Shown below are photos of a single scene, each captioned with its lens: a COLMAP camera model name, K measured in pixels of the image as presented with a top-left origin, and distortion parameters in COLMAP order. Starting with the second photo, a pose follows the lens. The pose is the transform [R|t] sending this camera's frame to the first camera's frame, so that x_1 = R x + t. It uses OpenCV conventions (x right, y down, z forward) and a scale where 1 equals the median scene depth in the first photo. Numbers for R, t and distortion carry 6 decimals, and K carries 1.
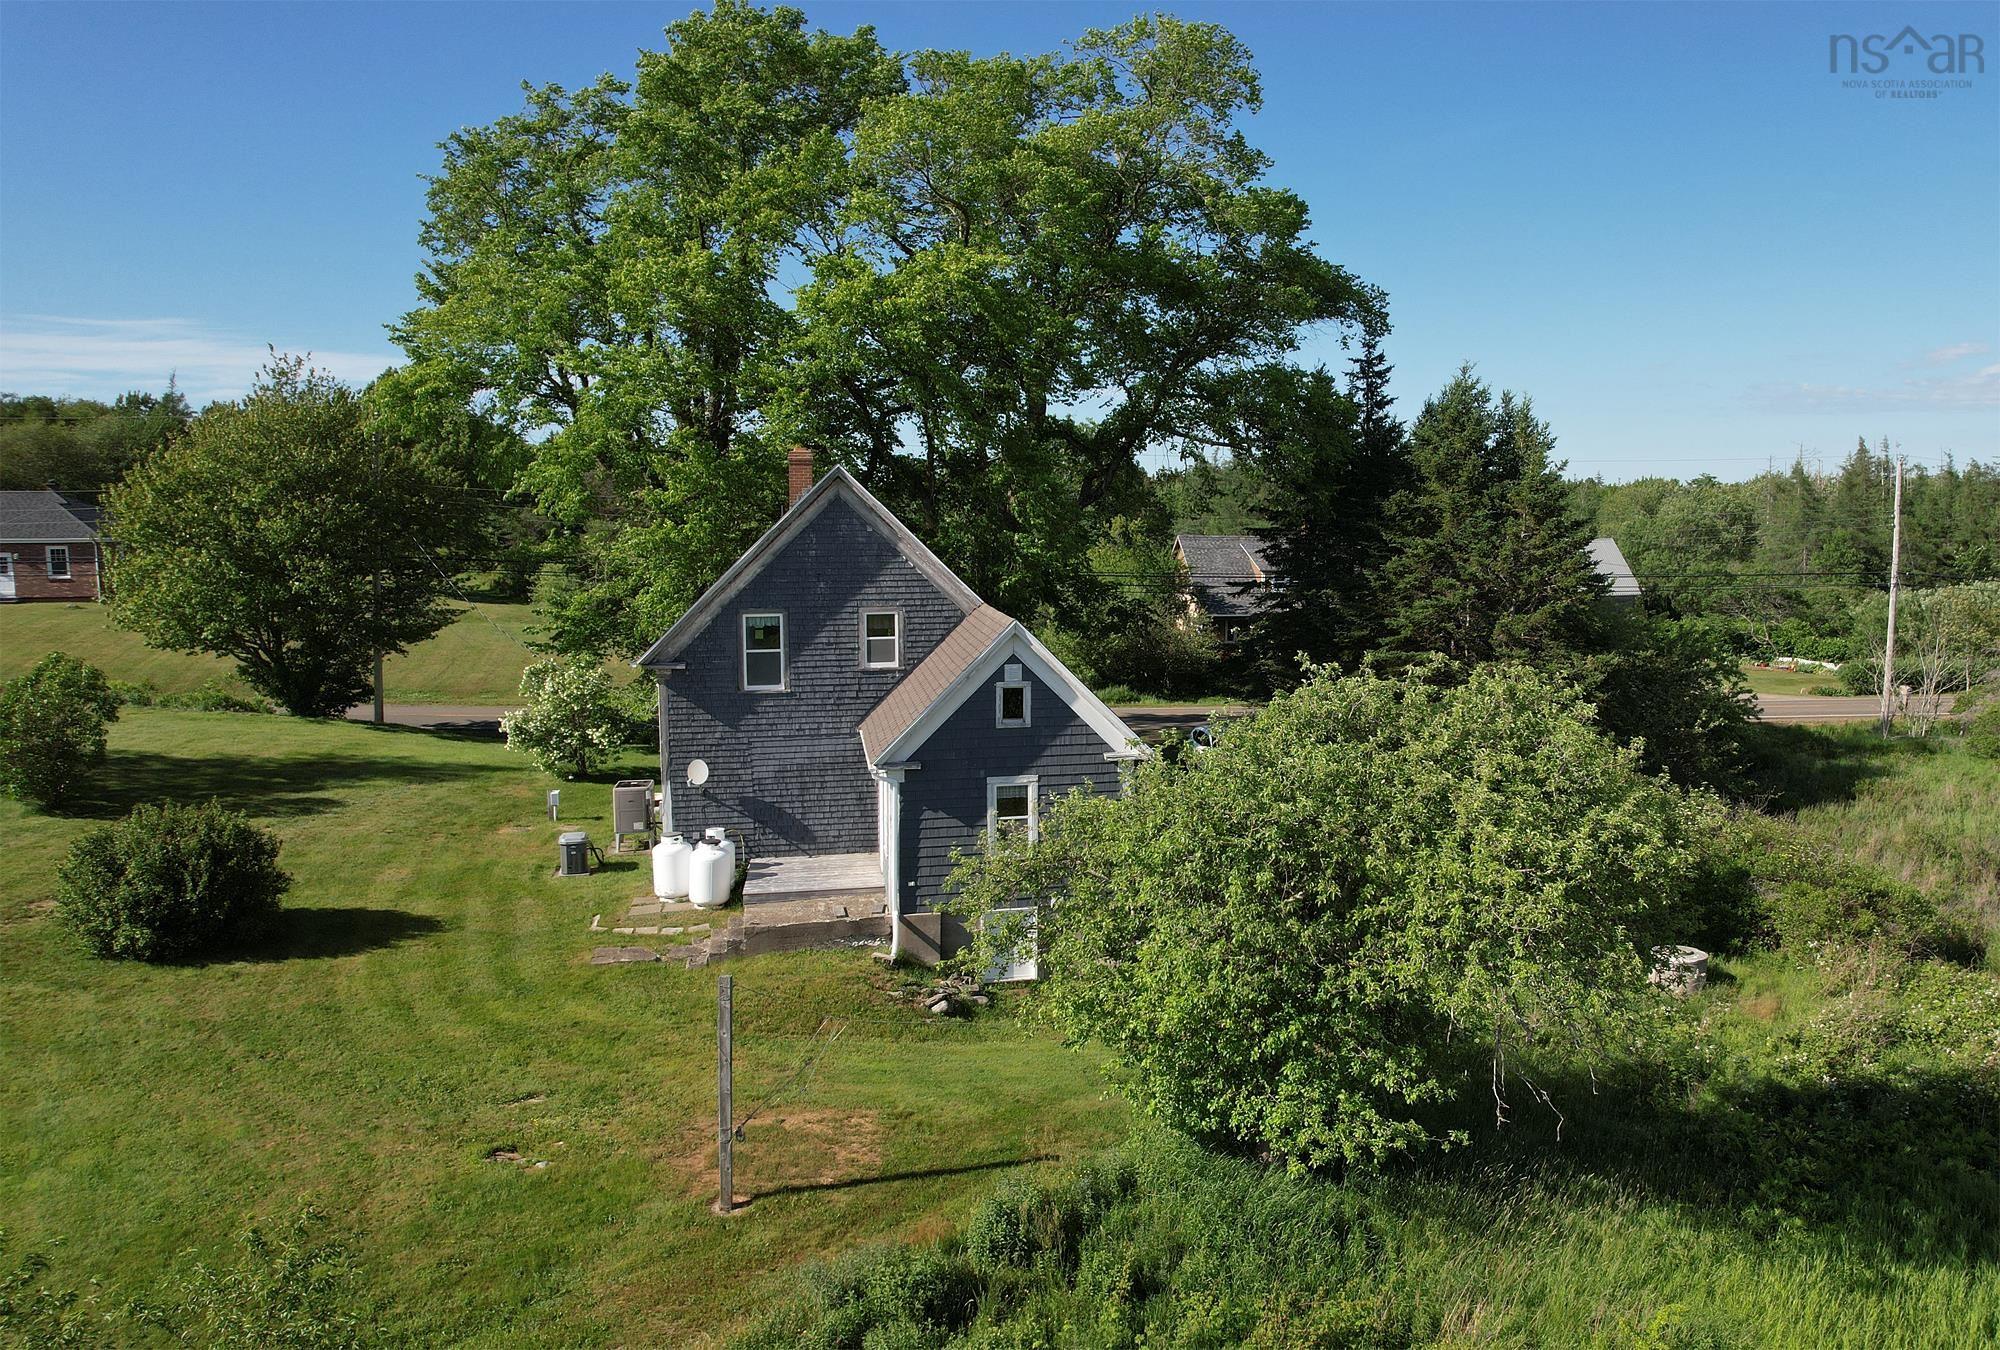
lens RADIAL K [[1281.6, 0, 1000.5], [0, 1281.6, 676.9], [0, 0, 1]] dist [0.000350, -0.000831]
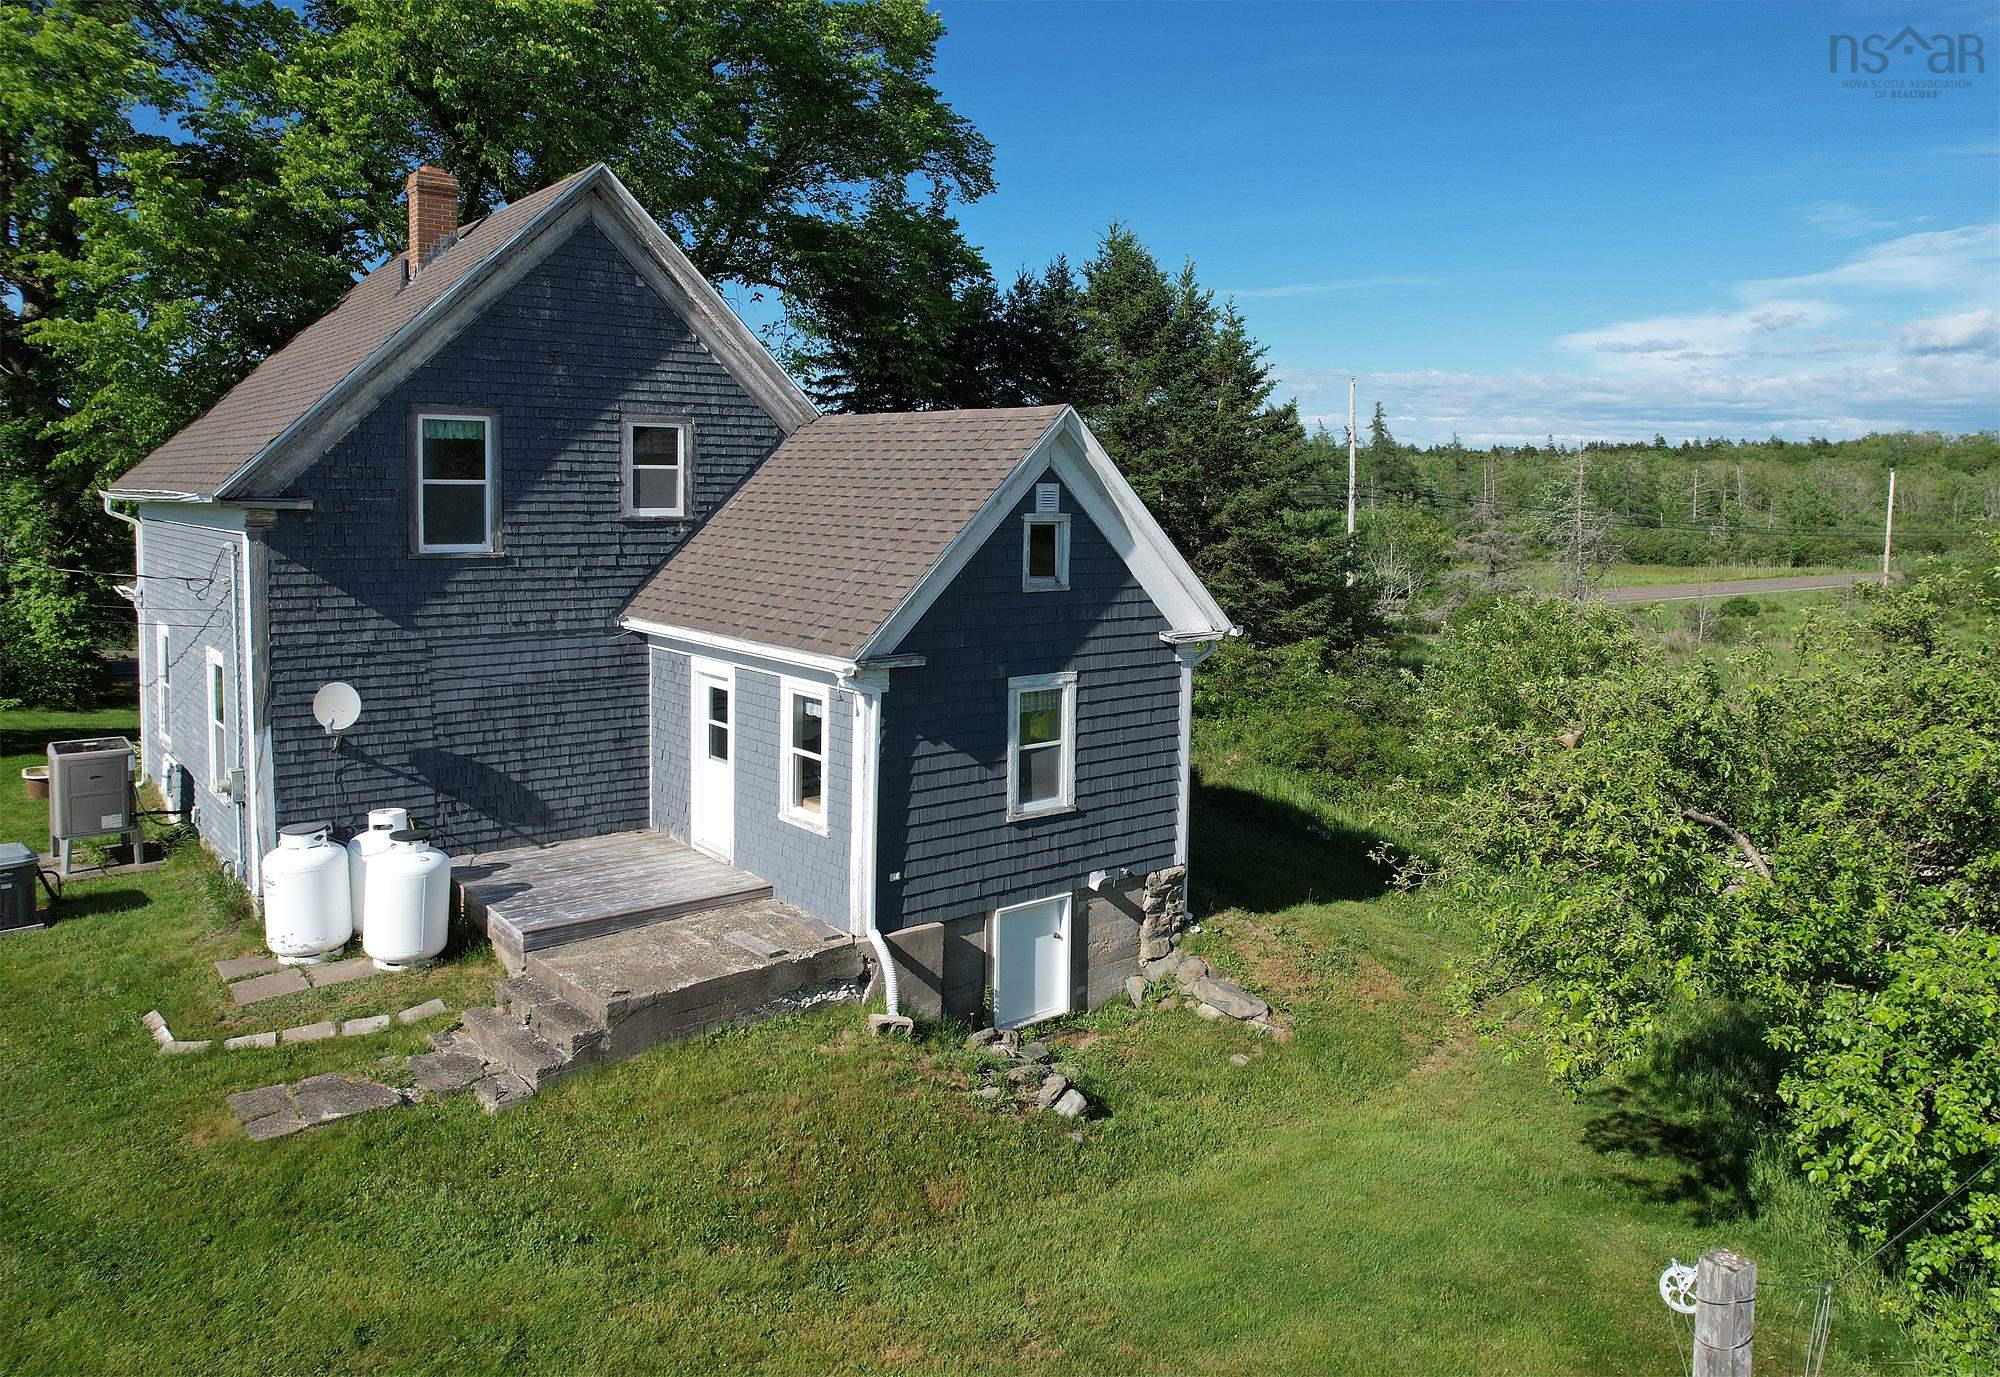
lens RADIAL K [[1378.1, 0, 1040.1], [0, 1378.1, 552.2], [0, 0, 1]] dist [-0.008862, 0.013593]
pose [[0.894134, -0.003343, 0.447787, -0.231695], [0.019805, 0.999289, -0.032087, 0.035133], [-0.447362, 0.037559, 0.893564, 0.363458]]
